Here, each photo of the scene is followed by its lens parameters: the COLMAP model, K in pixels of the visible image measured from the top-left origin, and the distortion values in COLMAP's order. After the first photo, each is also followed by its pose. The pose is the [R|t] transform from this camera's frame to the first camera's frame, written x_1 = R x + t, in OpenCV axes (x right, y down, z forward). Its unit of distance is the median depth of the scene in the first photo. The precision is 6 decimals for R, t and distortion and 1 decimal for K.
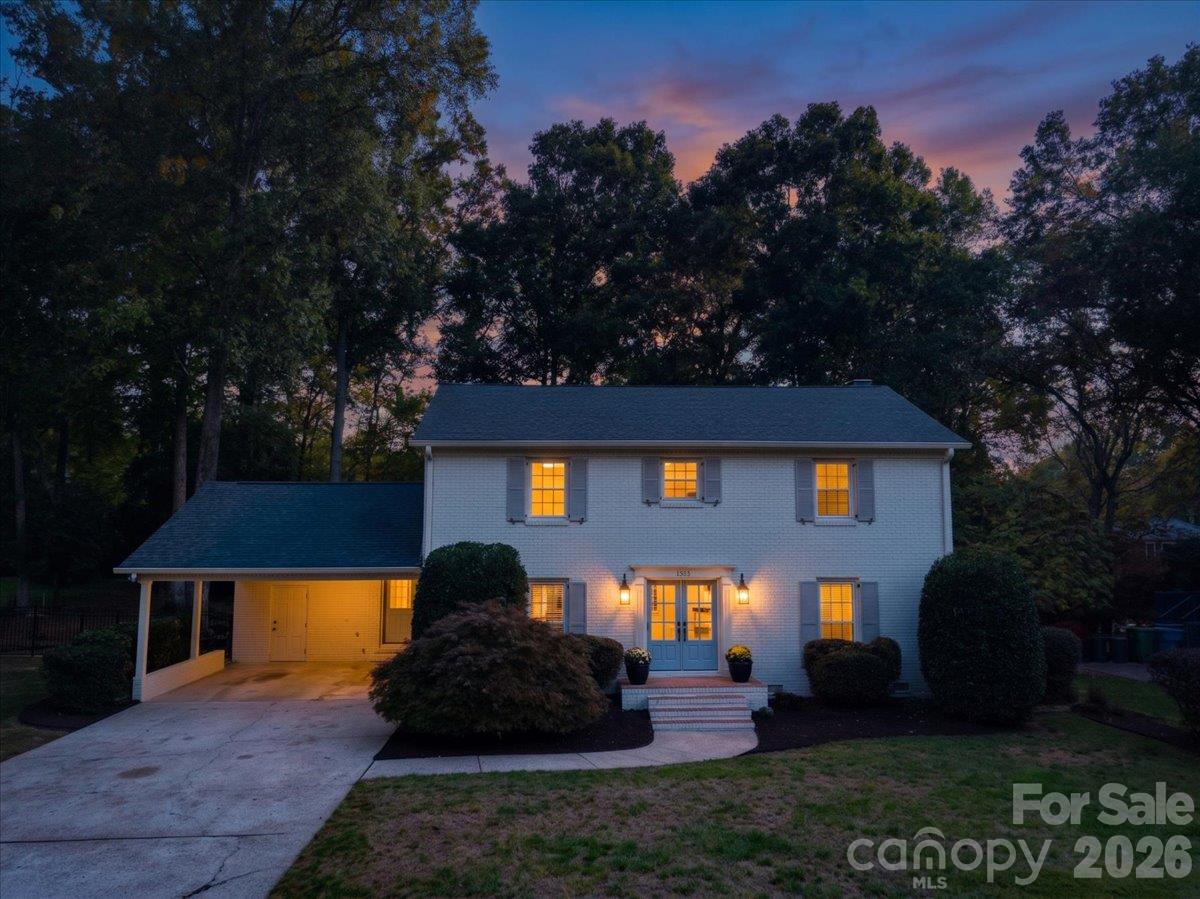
lens RADIAL K [[819.9, 0, 586.6], [0, 819.9, 428.5], [0, 0, 1]] dist [0.011502, -0.000733]
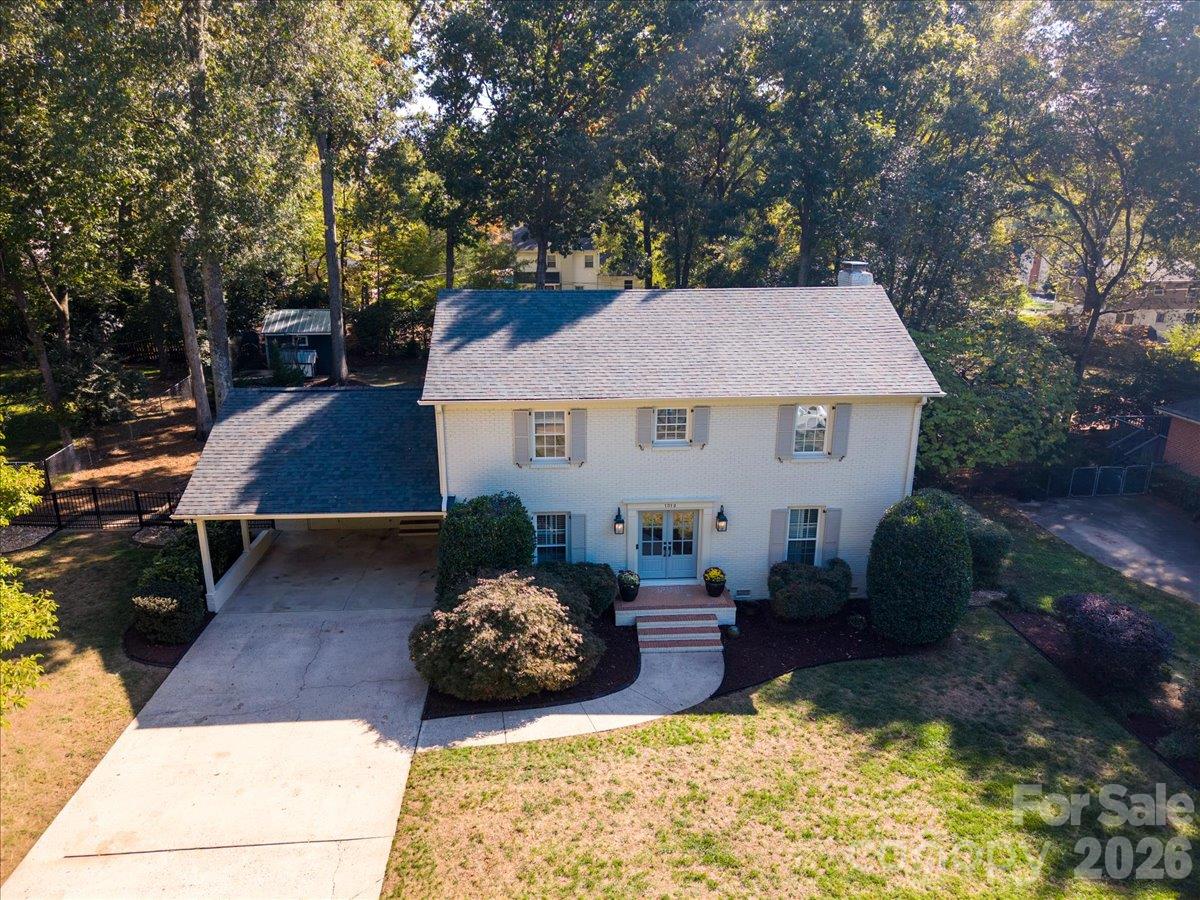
lens RADIAL K [[819.9, 0, 586.6], [0, 819.9, 429.0], [0, 0, 1]] dist [0.011502, -0.000733]
pose [[0.999997, -0.000305, 0.002418, -0.001975], [-0.000677, 0.918362, 0.395741, -0.393239], [-0.002342, -0.395742, 0.918359, -0.001778]]
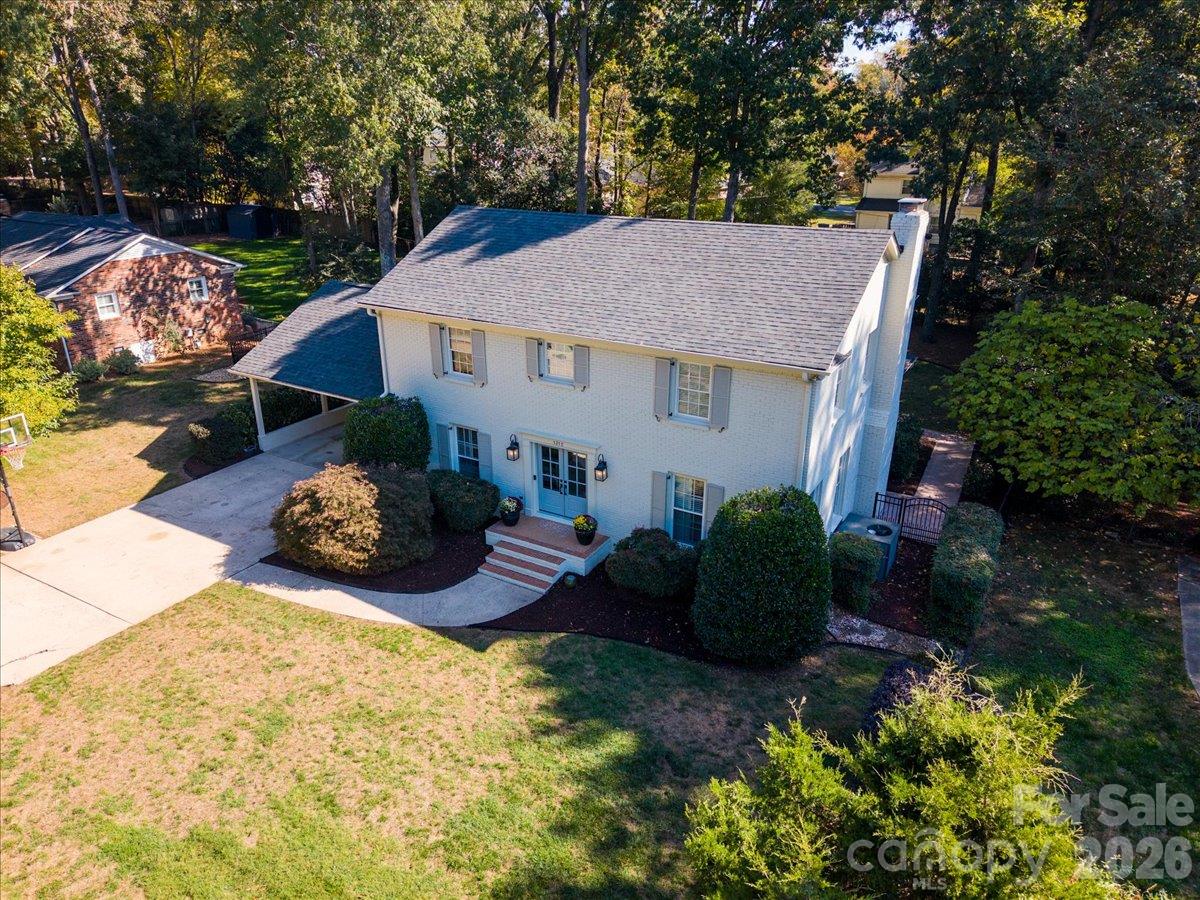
lens RADIAL K [[802.3, 0, 584.8], [0, 802.3, 446.5], [0, 0, 1]] dist [0.010539, 0.001201]
pose [[0.827158, 0.209010, -0.521656, 0.759210], [0.079776, 0.875190, 0.477156, -0.355827], [0.556278, -0.436299, 0.707246, 0.264399]]
